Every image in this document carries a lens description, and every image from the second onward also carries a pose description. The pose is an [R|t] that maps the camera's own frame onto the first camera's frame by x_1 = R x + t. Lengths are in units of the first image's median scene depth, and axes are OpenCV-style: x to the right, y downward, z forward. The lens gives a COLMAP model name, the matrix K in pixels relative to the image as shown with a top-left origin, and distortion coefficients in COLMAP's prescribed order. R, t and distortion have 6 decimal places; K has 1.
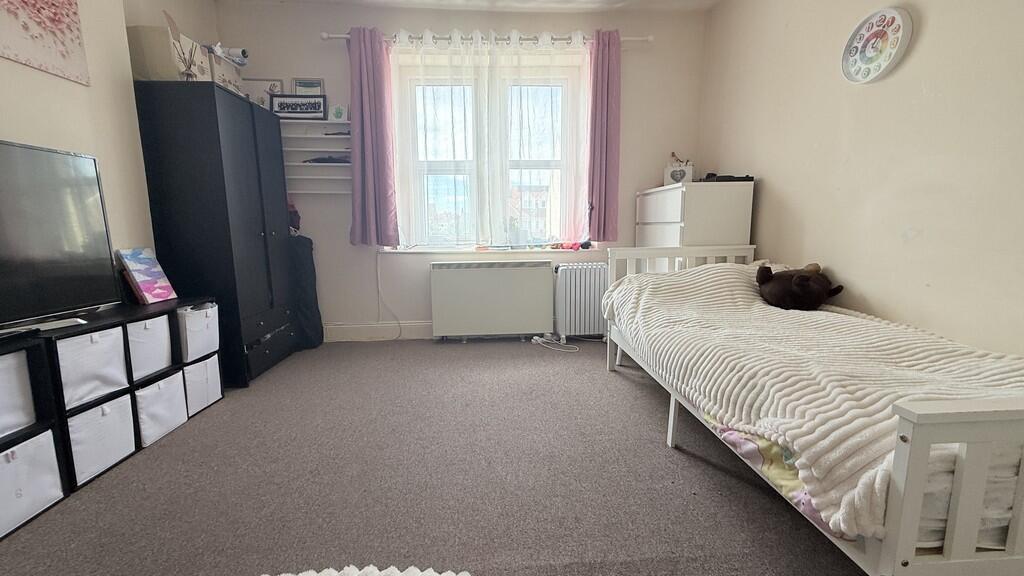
lens RADIAL K [[405.8, 0, 513.7], [0, 405.8, 285.5], [0, 0, 1]] dist [-0.003078, 0.000969]
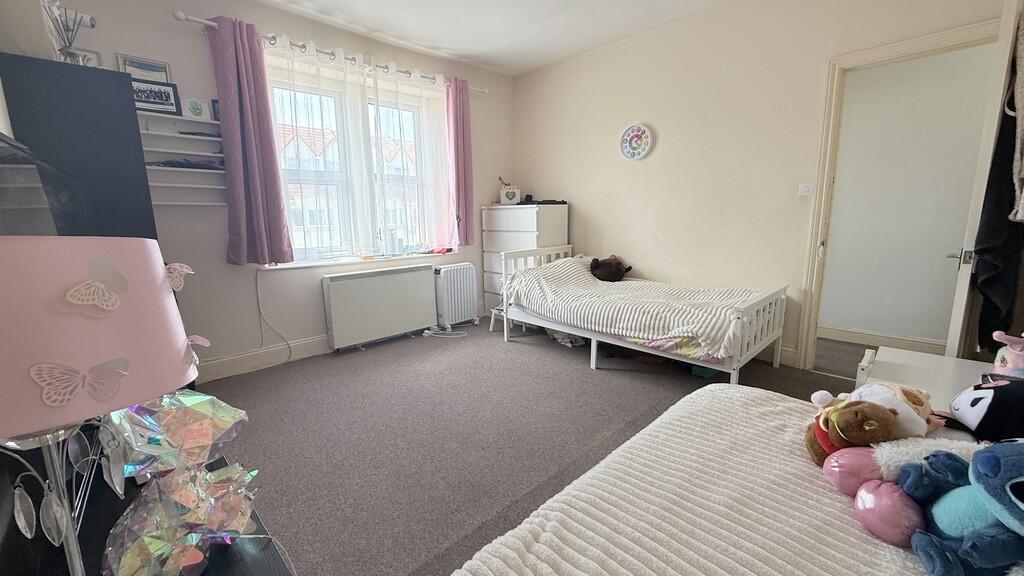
lens RADIAL K [[405.8, 0, 508.1], [0, 405.8, 286.6], [0, 0, 1]] dist [-0.003078, 0.000969]
pose [[0.760495, -0.114125, 0.639236, -0.528403], [0.100421, 0.993261, 0.057860, -0.045888], [-0.641532, 0.020190, 0.766831, -0.046797]]
